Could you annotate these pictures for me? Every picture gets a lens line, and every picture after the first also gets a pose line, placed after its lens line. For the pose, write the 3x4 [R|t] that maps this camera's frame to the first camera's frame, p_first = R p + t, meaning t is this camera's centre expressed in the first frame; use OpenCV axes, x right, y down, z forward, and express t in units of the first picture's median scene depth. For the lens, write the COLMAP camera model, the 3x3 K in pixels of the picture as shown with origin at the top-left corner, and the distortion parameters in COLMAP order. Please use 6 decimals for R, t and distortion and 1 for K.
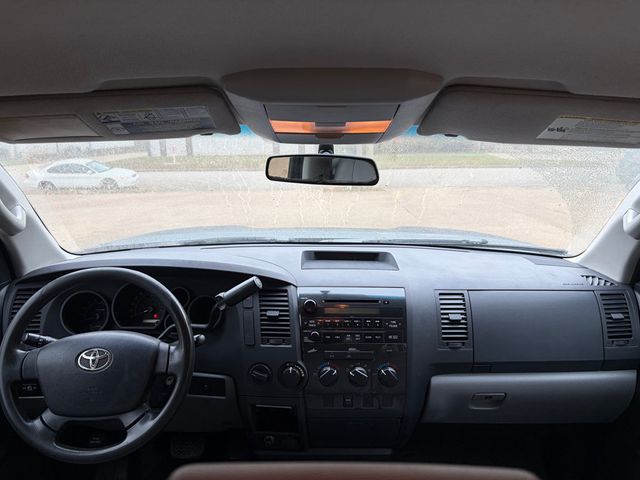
lens RADIAL K [[477.9, 0, 317.9], [0, 477.9, 247.0], [0, 0, 1]] dist [0.011570, -0.018396]
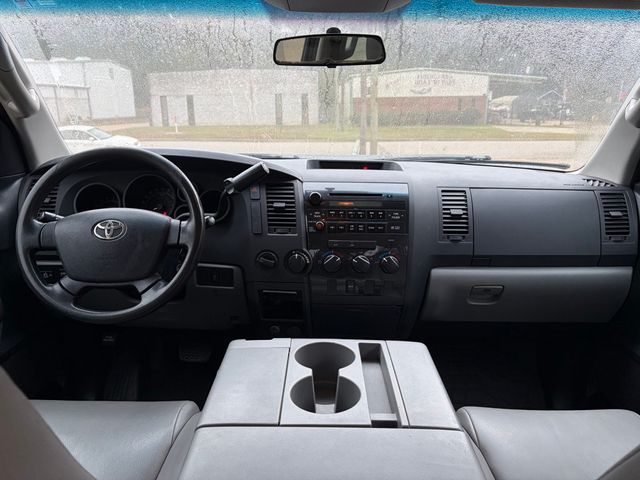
lens RADIAL K [[477.9, 0, 314.8], [0, 477.9, 251.1], [0, 0, 1]] dist [0.011570, -0.018396]
pose [[0.999884, 0.011316, -0.010235, -0.005713], [-0.010688, 0.998172, 0.059490, 0.178750], [0.010889, -0.059373, 0.998176, -0.033505]]
